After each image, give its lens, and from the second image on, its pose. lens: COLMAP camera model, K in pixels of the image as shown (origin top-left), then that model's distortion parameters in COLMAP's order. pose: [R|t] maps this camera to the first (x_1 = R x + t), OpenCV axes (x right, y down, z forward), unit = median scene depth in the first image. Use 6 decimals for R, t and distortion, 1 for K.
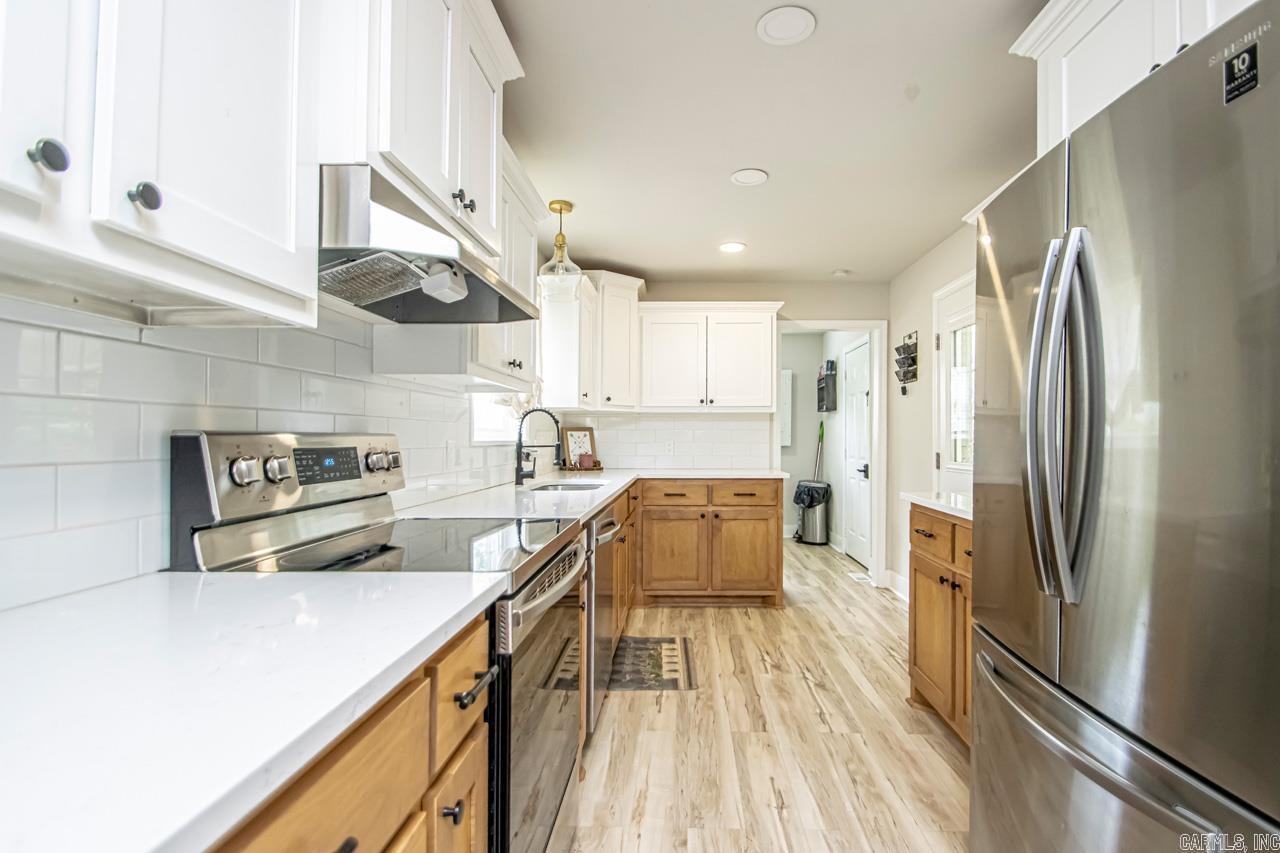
lens RADIAL K [[626.2, 0, 688.1], [0, 626.2, 421.4], [0, 0, 1]] dist [0.001984, -0.021810]
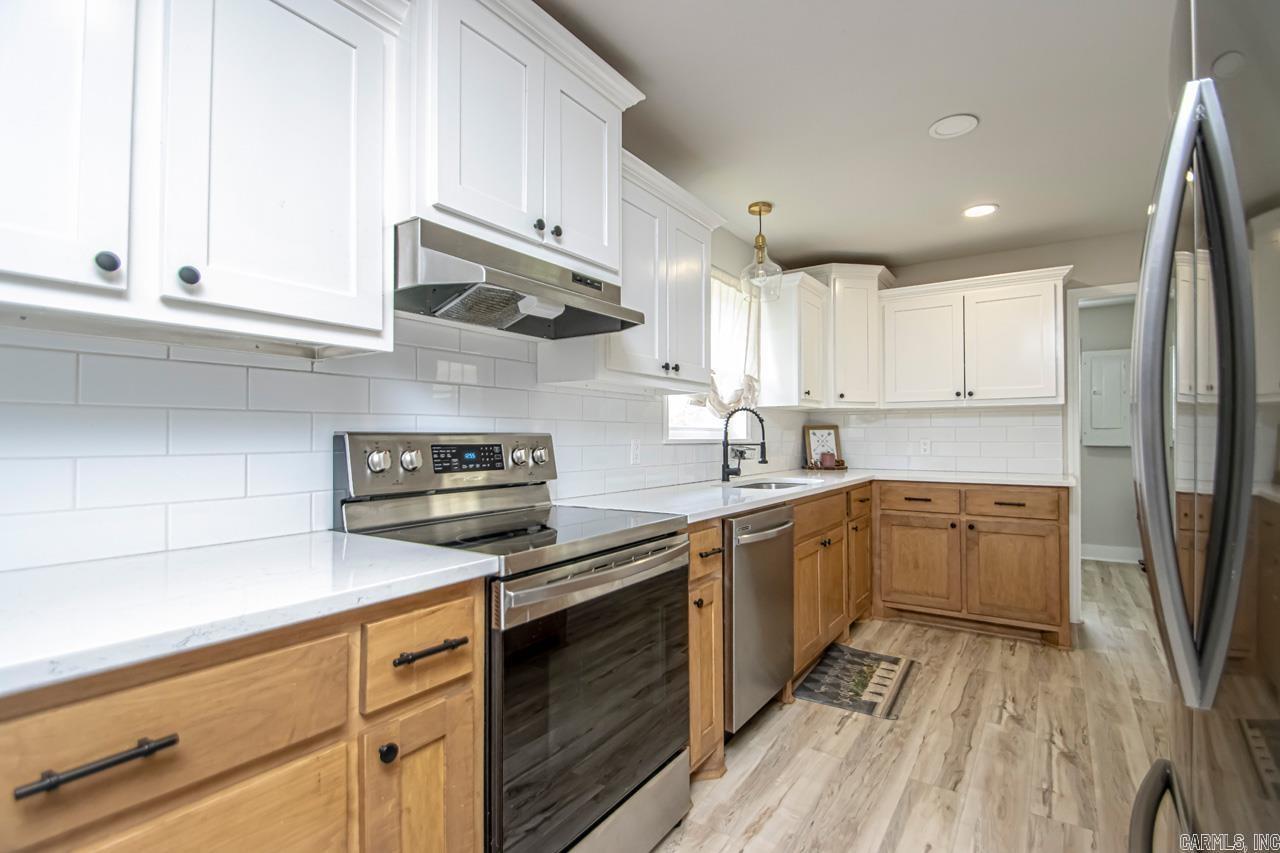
lens RADIAL K [[603.4, 0, 645.9], [0, 603.4, 418.6], [0, 0, 1]] dist [0.014915, -0.019242]
pose [[0.828260, -0.018677, -0.560032, 0.157244], [0.016763, 0.999823, -0.008553, 0.002416], [0.560092, -0.002304, 0.828427, 0.071663]]
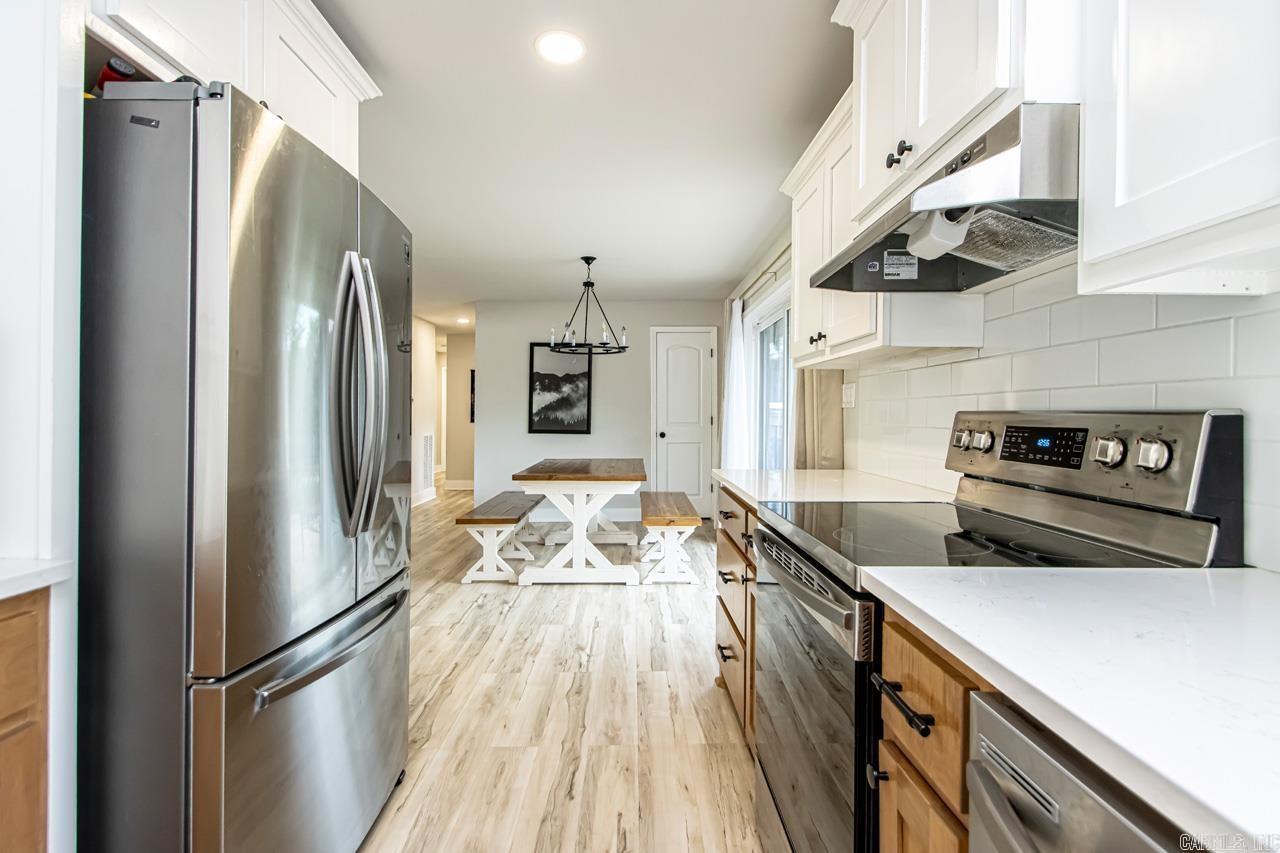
lens RADIAL K [[643.6, 0, 635.5], [0, 643.6, 420.7], [0, 0, 1]] dist [0.015040, -0.000291]
pose [[-0.999950, -0.009401, 0.003326, 0.006322], [-0.009450, 0.999841, -0.015131, 0.020353], [-0.003183, -0.015162, -0.999880, 0.749729]]
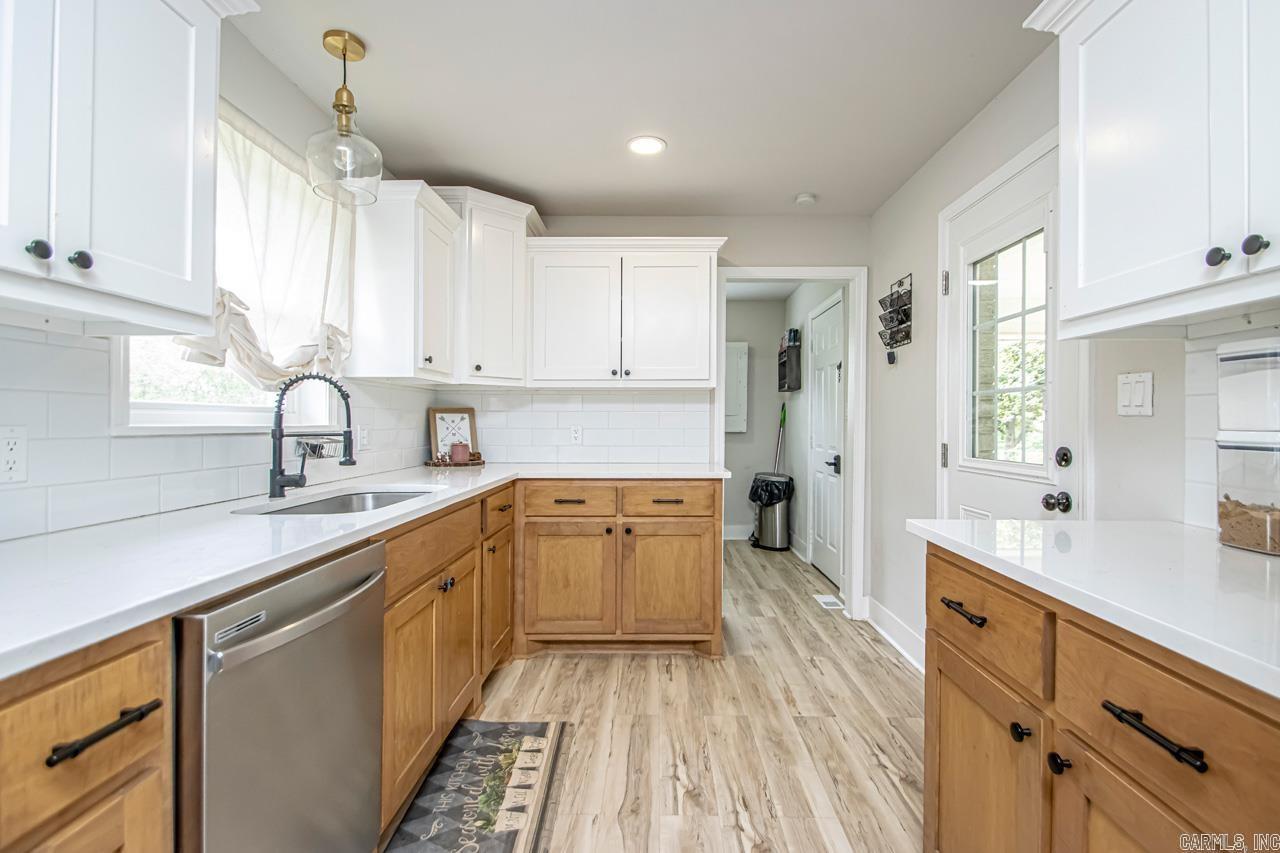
lens RADIAL K [[603.4, 0, 645.9], [0, 603.4, 418.6], [0, 0, 1]] dist [0.014915, -0.019242]
pose [[0.999726, 0.000510, -0.023391, 0.089876], [-0.000050, 0.999807, 0.019651, 0.009851], [0.023397, -0.019644, 0.999533, 0.344394]]
